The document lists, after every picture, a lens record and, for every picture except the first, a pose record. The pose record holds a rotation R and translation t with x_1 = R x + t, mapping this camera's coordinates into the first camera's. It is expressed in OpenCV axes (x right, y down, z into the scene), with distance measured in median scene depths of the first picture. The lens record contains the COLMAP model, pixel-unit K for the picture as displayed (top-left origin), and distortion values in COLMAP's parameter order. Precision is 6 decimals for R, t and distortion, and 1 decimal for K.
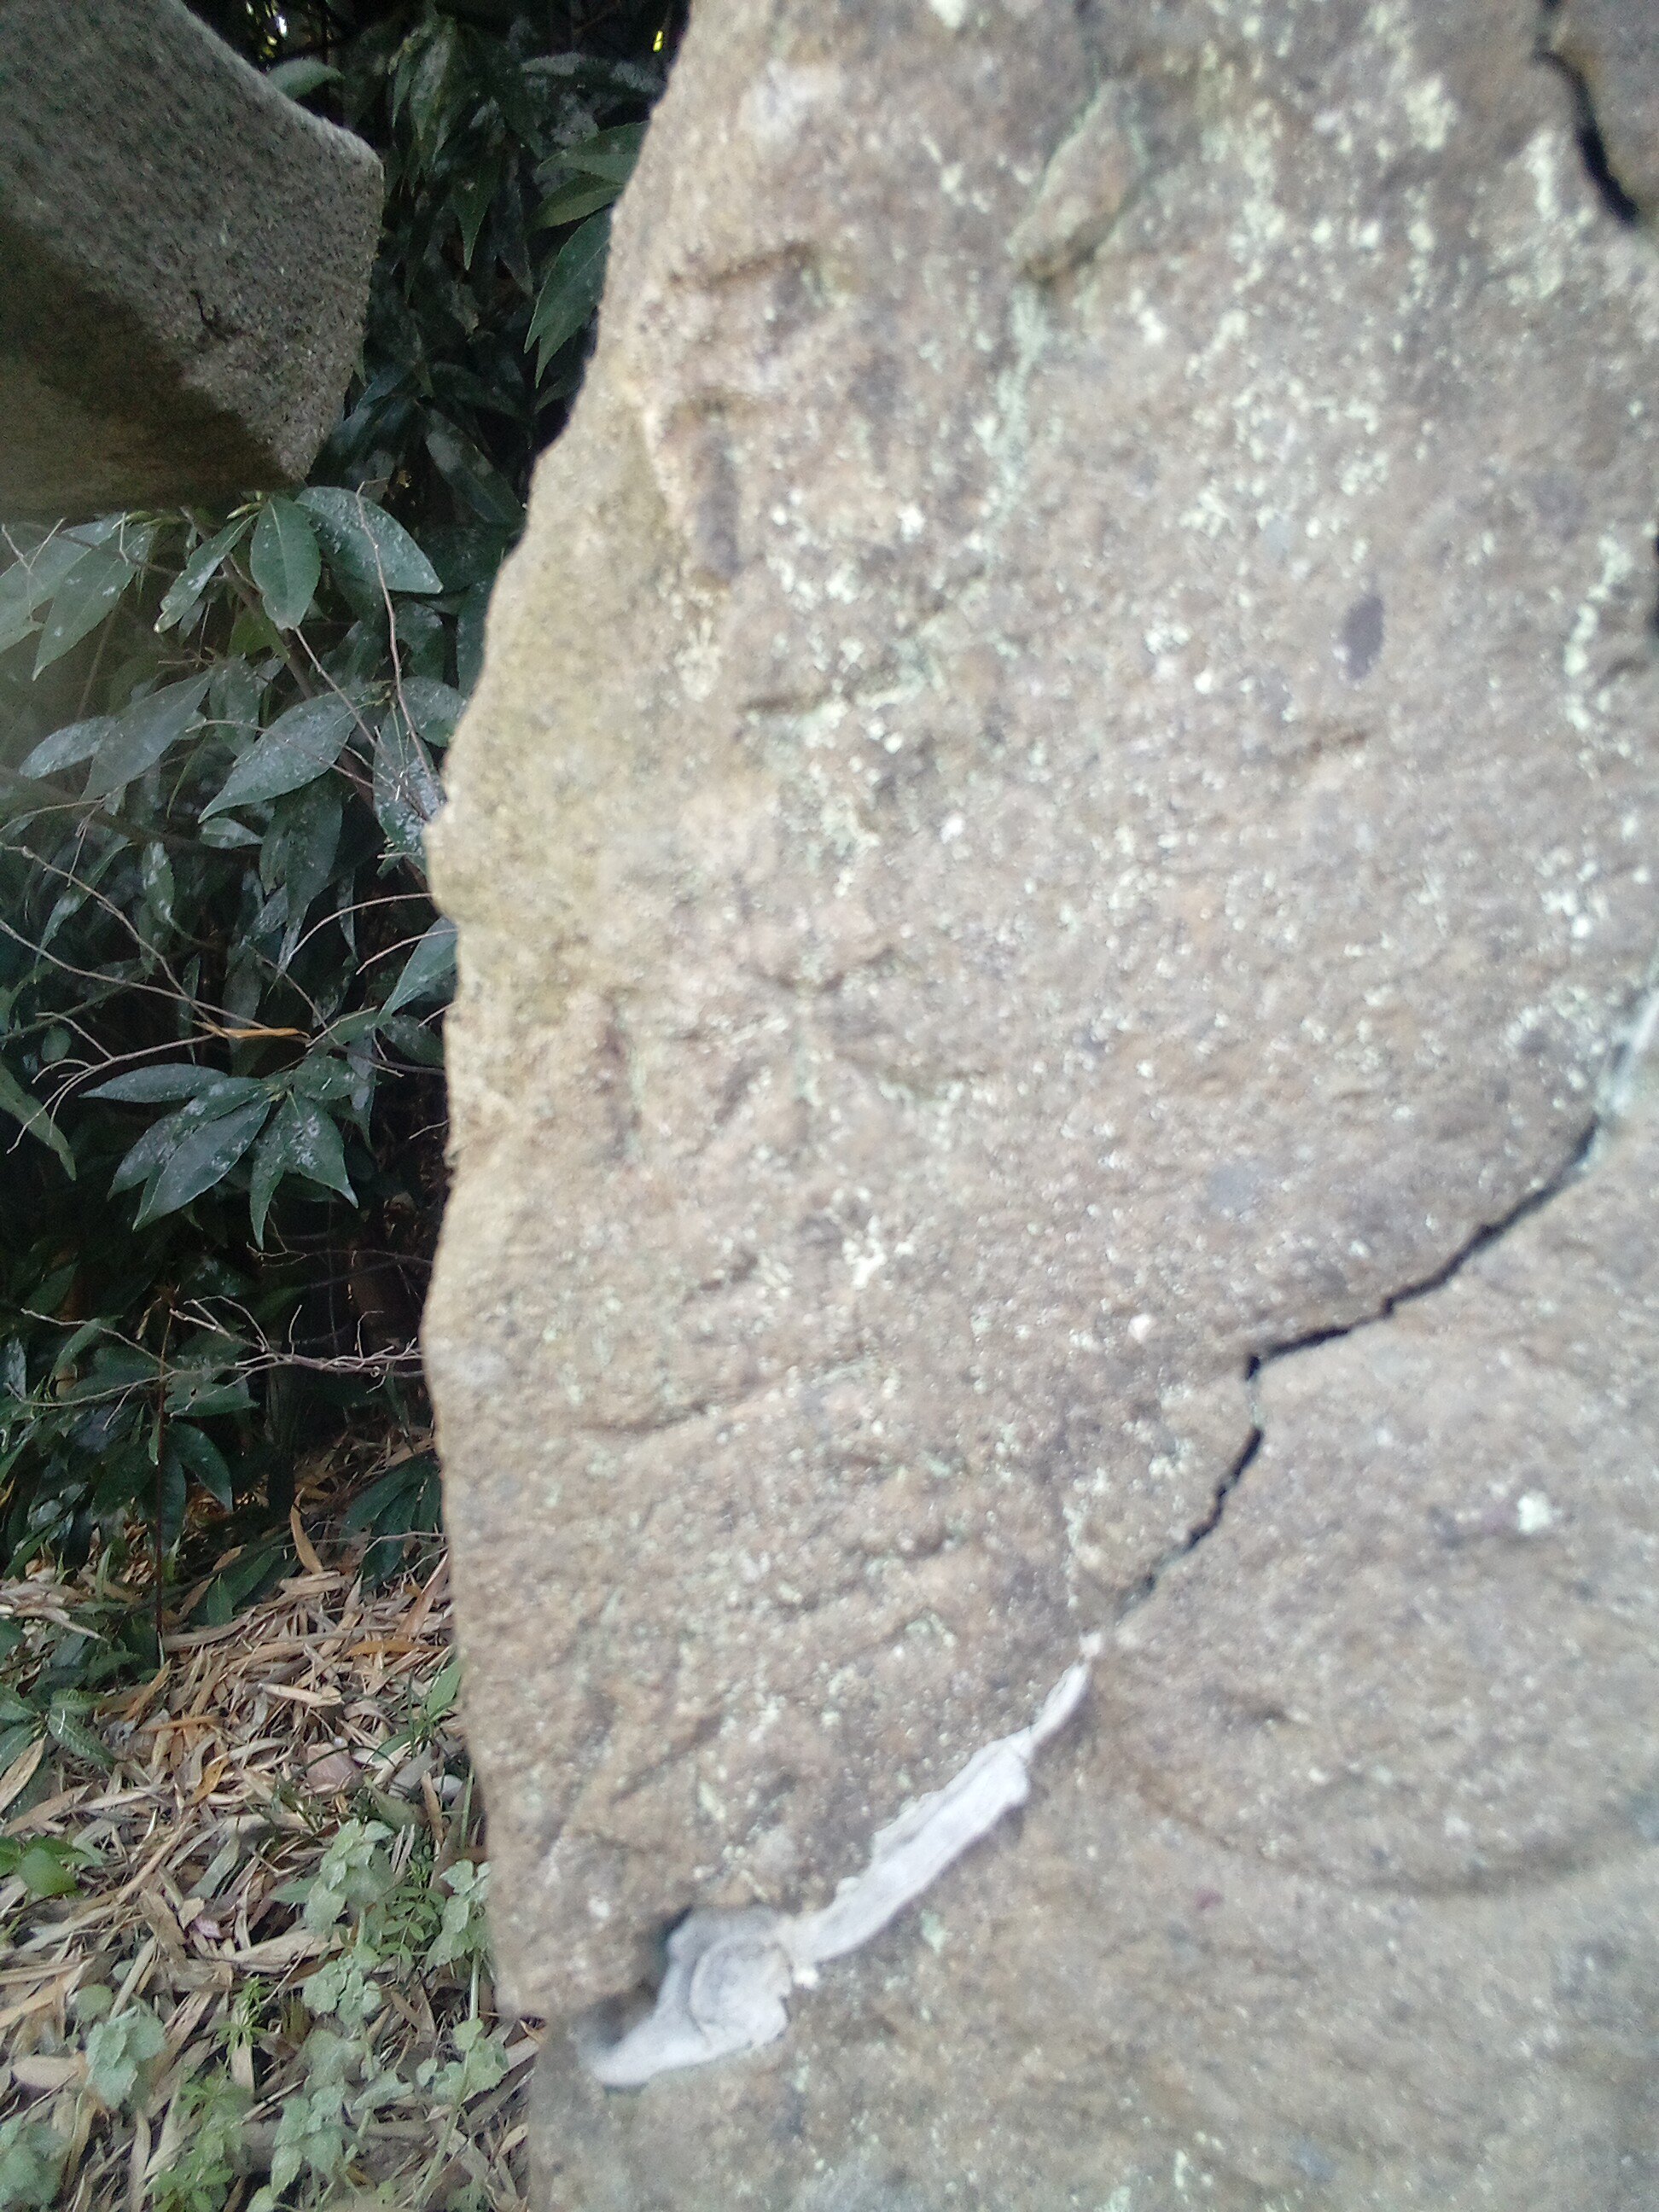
lens RADIAL K [[1858.9, 0, 829.5], [0, 1858.9, 1106.0], [0, 0, 1]] dist [0.053508, -0.077053]
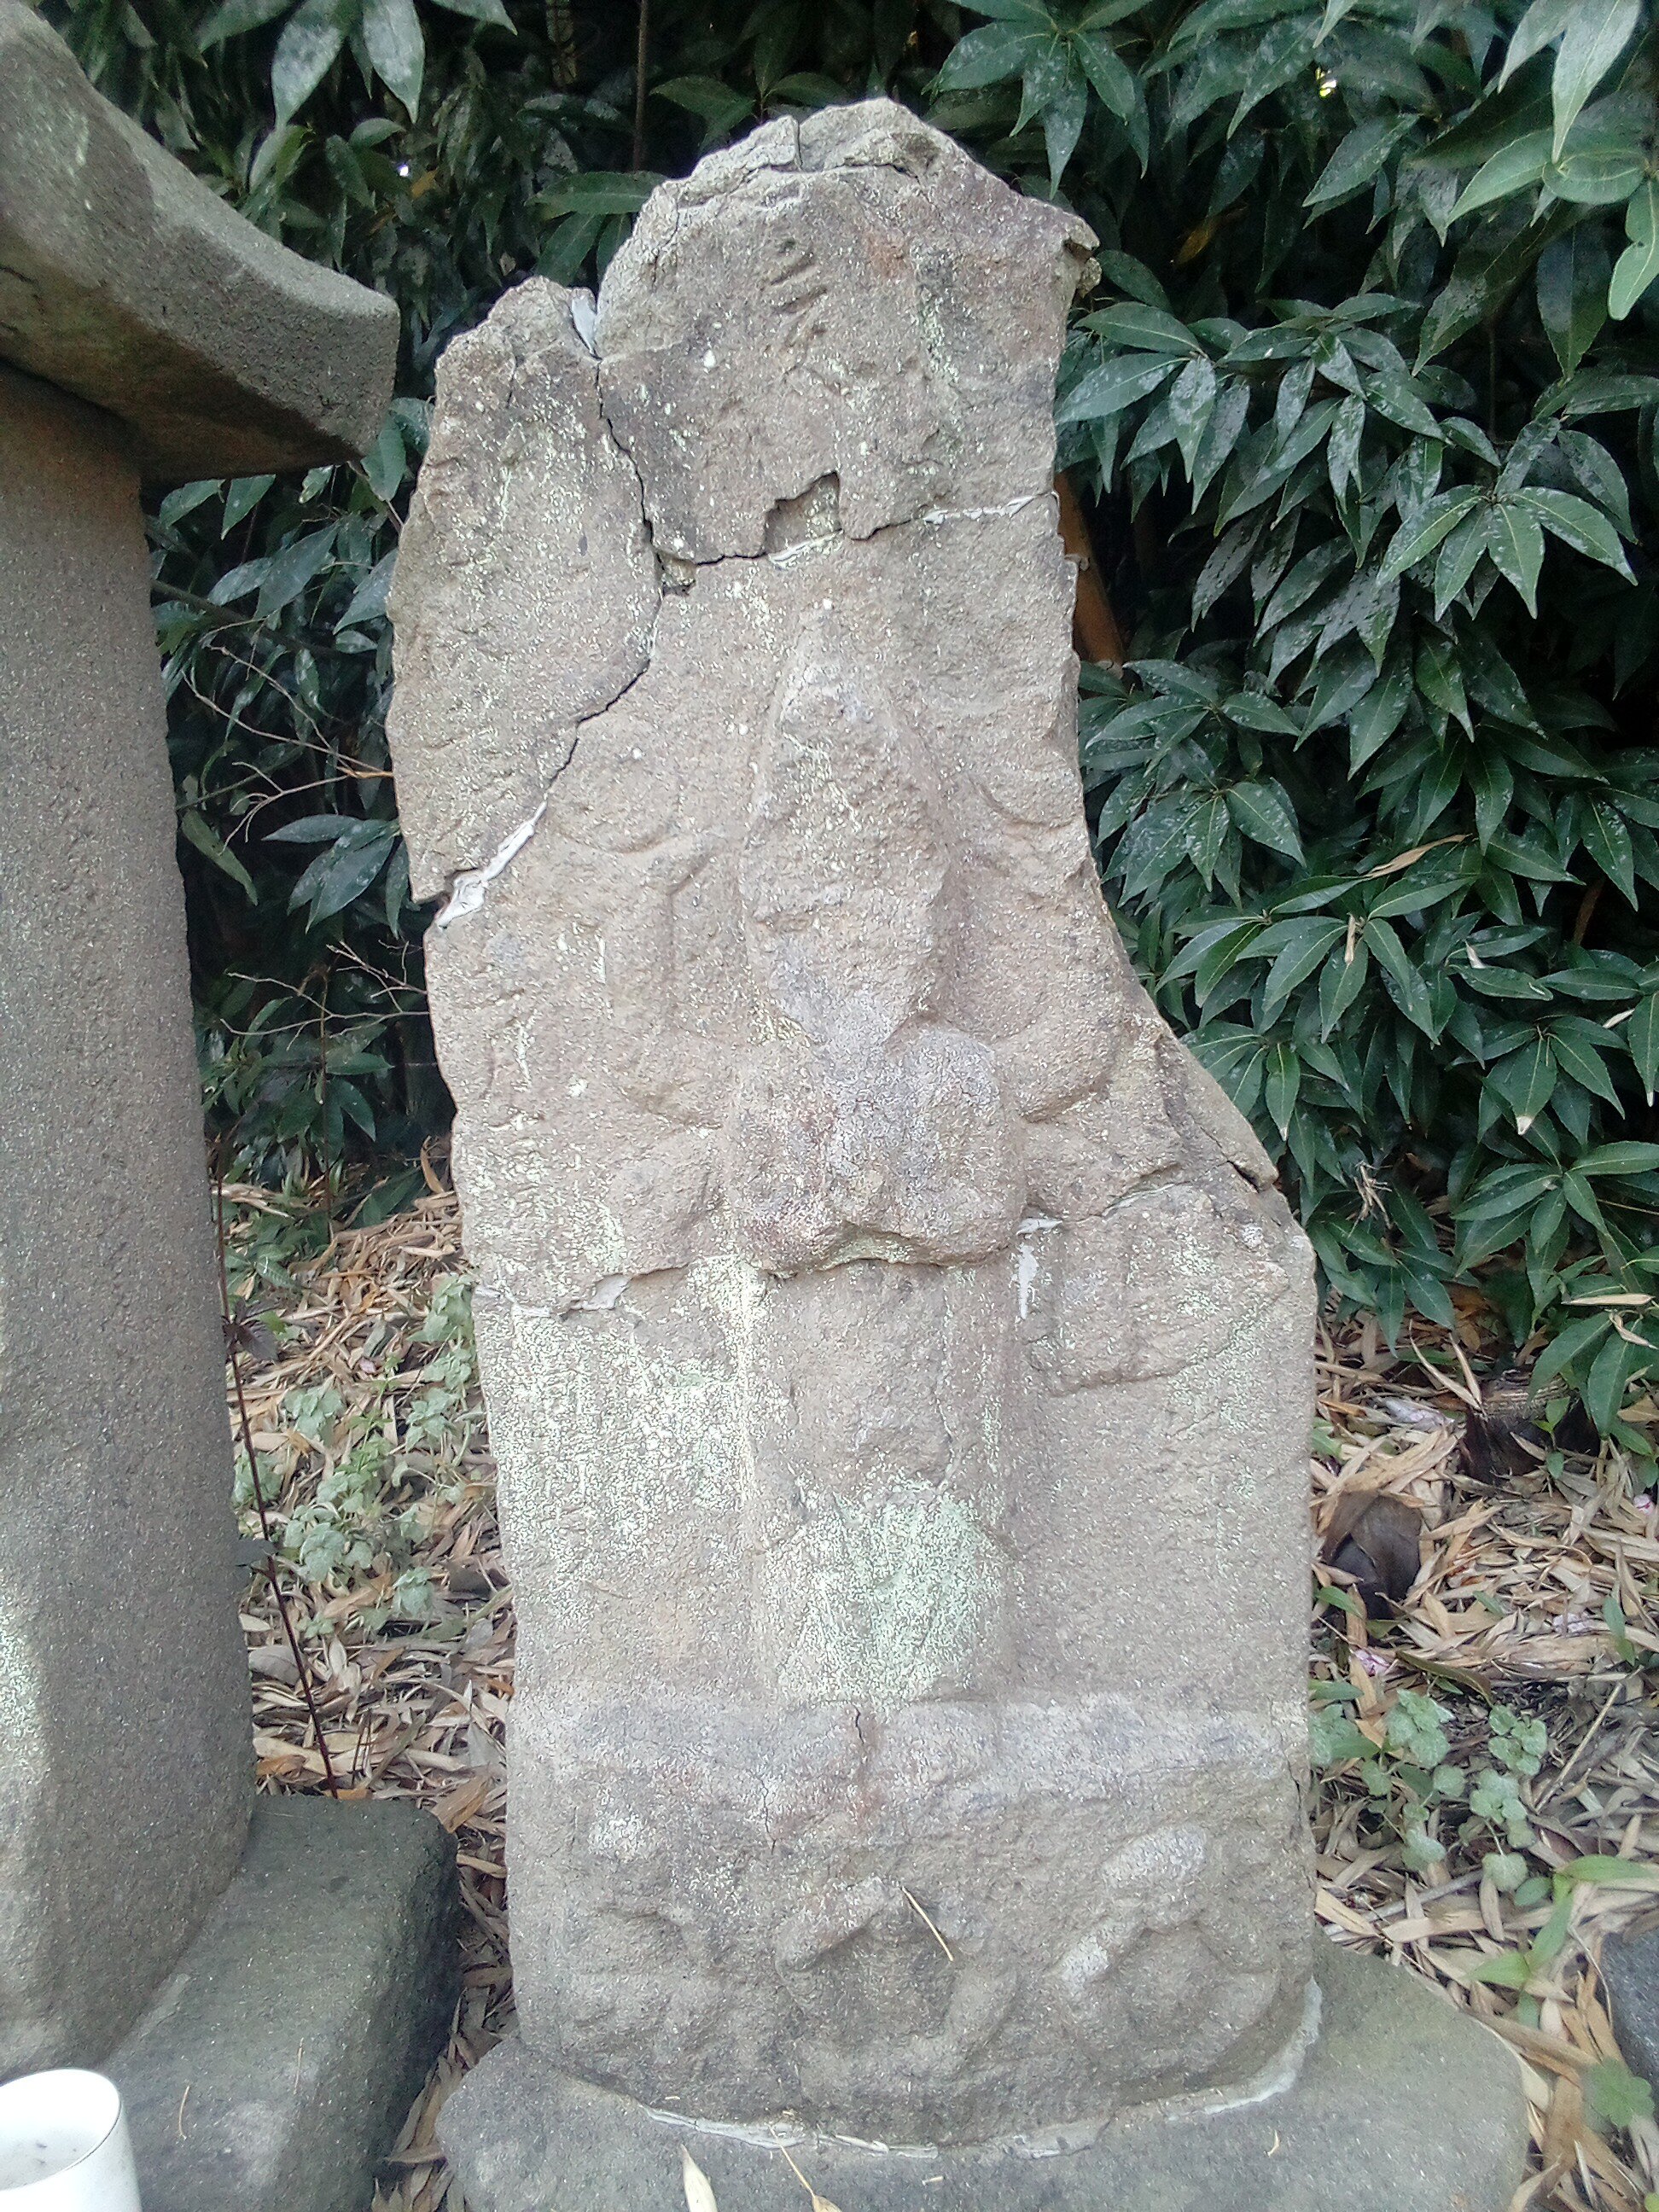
lens RADIAL K [[1838.0, 0, 820.6], [0, 1838.0, 1091.2], [0, 0, 1]] dist [0.092386, -0.138710]
pose [[0.996983, -0.006283, -0.077363, 1.043519], [0.012979, 0.996180, 0.086355, 0.586442], [0.076525, -0.087098, 0.993256, -3.029754]]
